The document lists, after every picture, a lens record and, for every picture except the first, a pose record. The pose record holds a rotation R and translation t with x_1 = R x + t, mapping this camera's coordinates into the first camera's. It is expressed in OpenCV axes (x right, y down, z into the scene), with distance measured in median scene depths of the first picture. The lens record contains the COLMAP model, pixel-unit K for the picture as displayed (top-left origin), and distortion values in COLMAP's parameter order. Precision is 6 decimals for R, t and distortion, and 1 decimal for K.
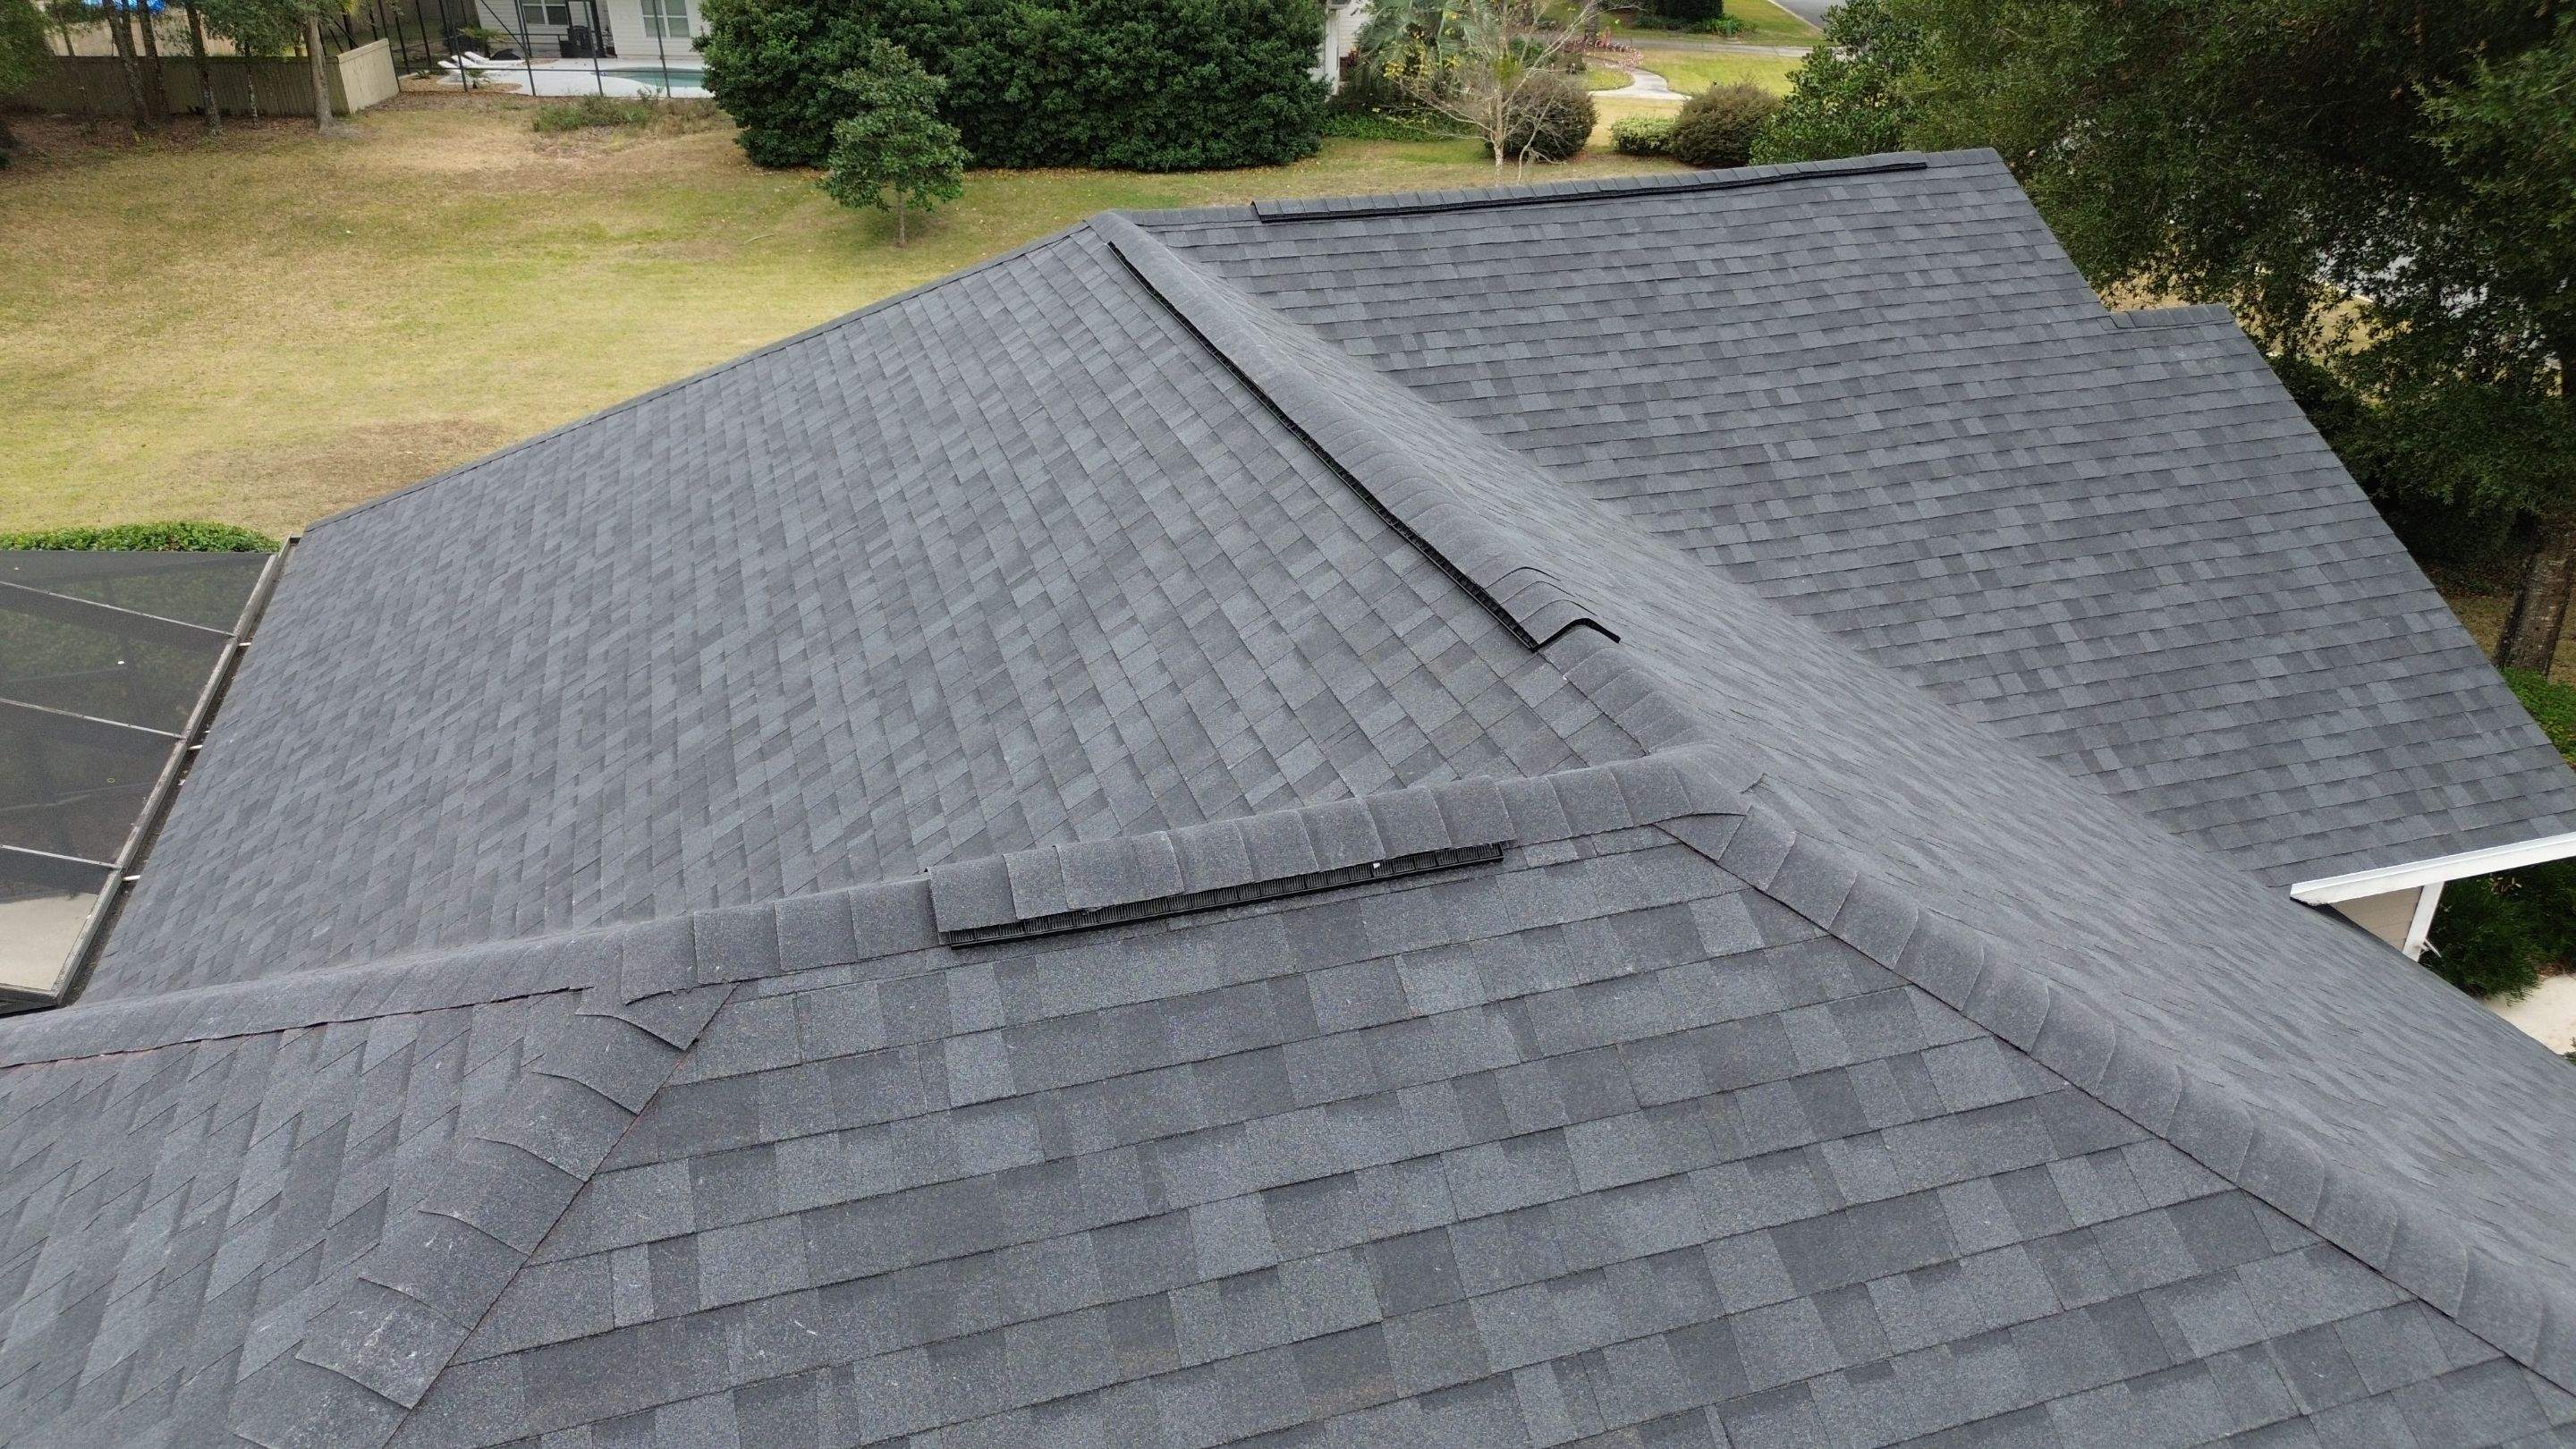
lens RADIAL K [[1821.3, 0, 1293.9], [0, 1821.3, 722.6], [0, 0, 1]] dist [0.069191, -0.064908]
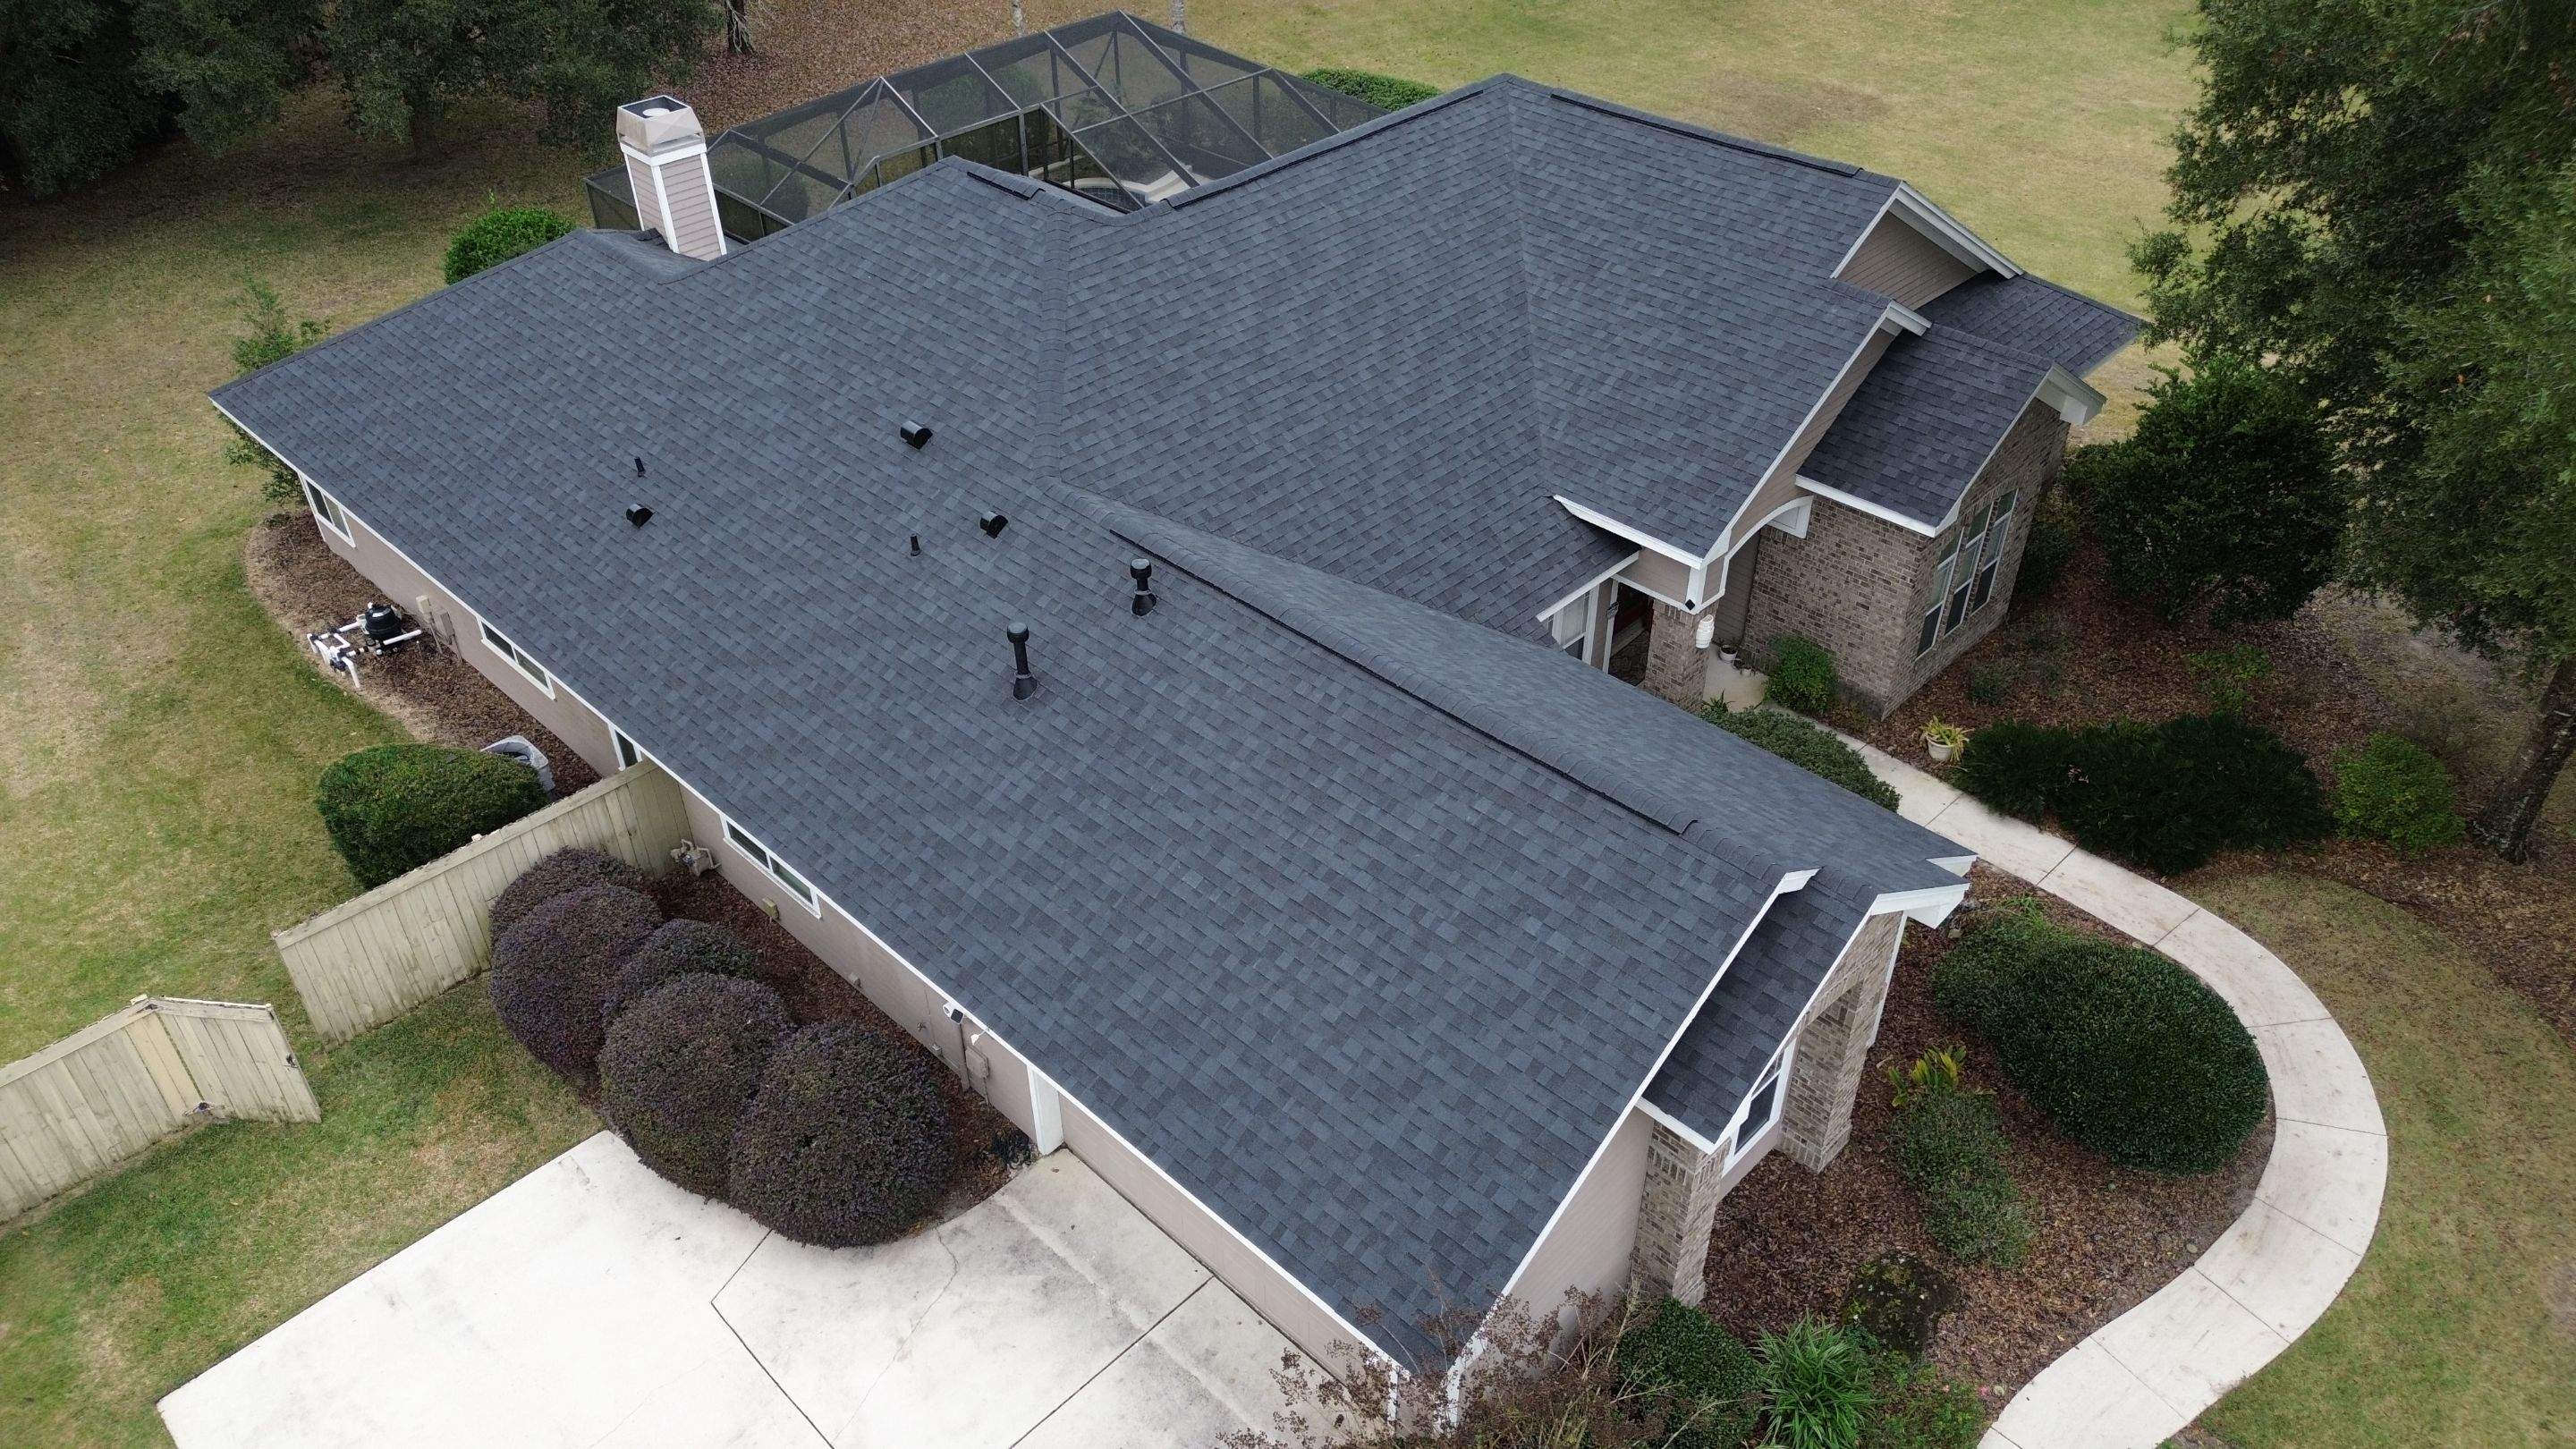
lens RADIAL K [[1811.5, 0, 1300.7], [0, 1811.5, 731.1], [0, 0, 1]] dist [0.084726, -0.084288]
pose [[0.474713, 0.533211, -0.700239, 1.964073], [-0.389566, 0.840715, 0.376081, -0.366872], [0.789231, 0.094259, 0.606819, -0.585439]]
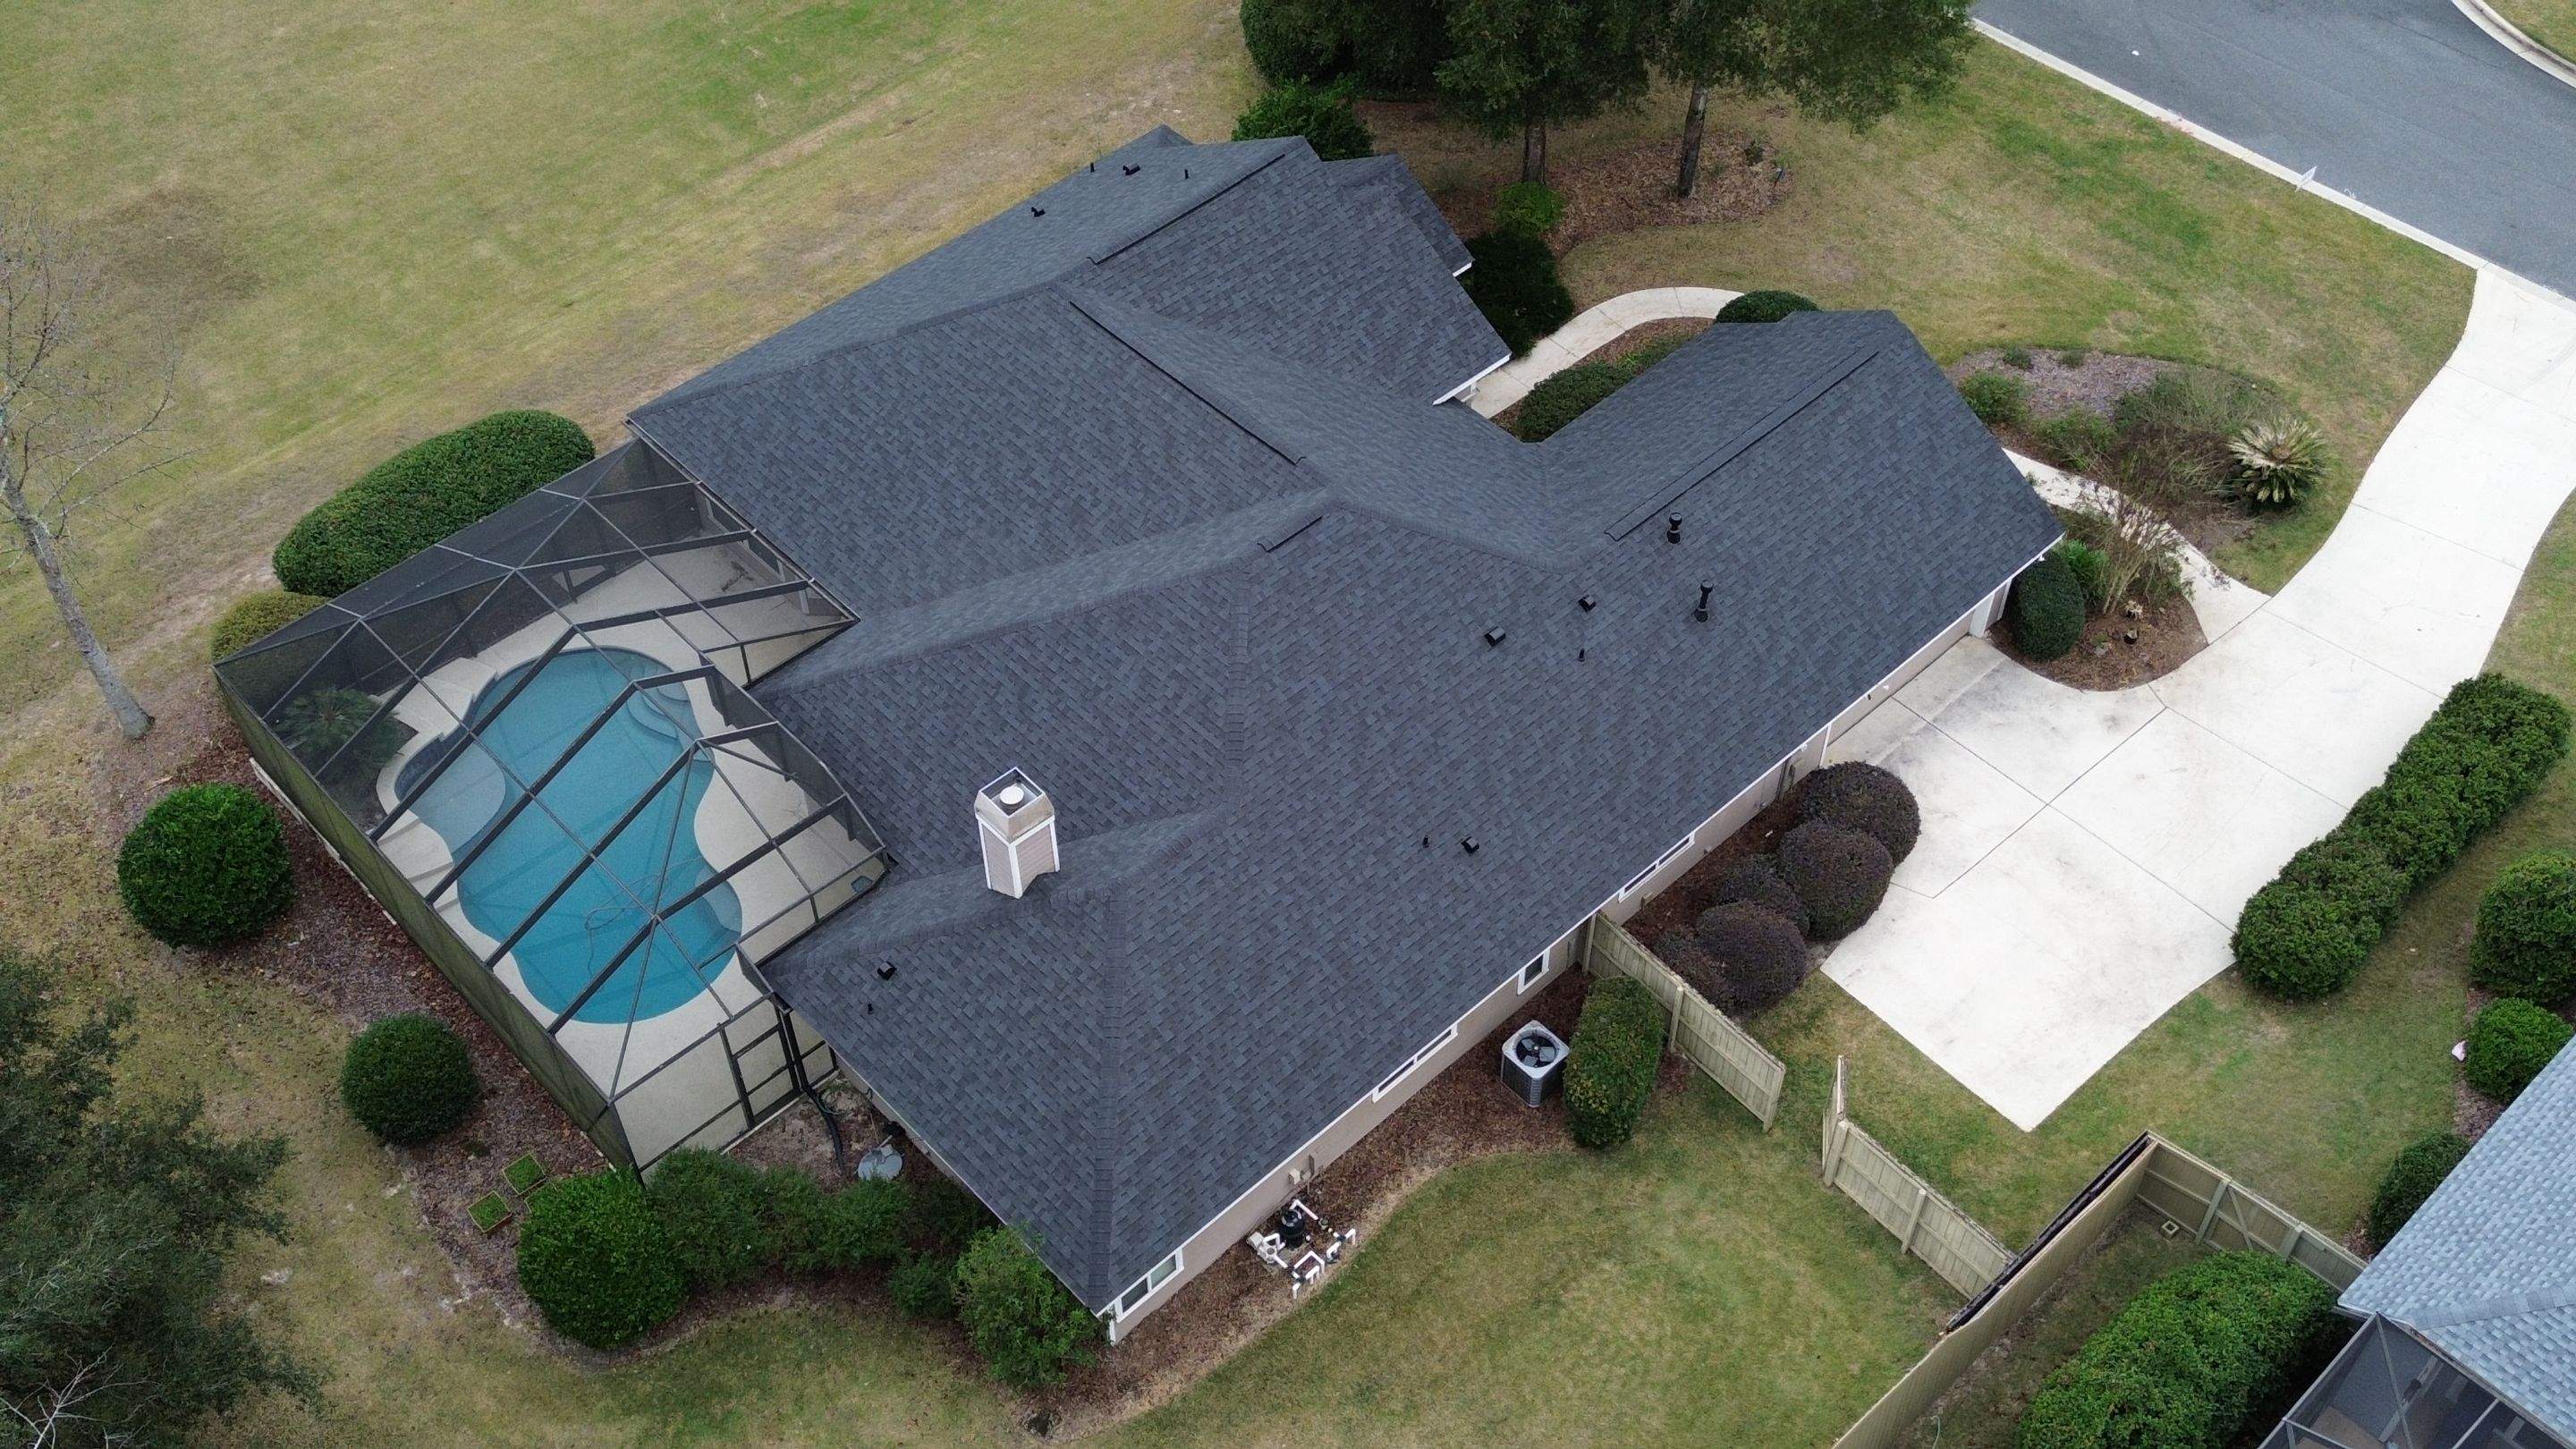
lens RADIAL K [[2506.9, 0, 1313.4], [0, 2506.9, 740.5], [0, 0, 1]] dist [0.158300, -0.303823]
pose [[0.899972, -0.326605, 0.288755, -1.206164], [0.195914, 0.894713, 0.401380, -1.229467], [-0.389446, -0.304660, 0.869203, -3.116291]]
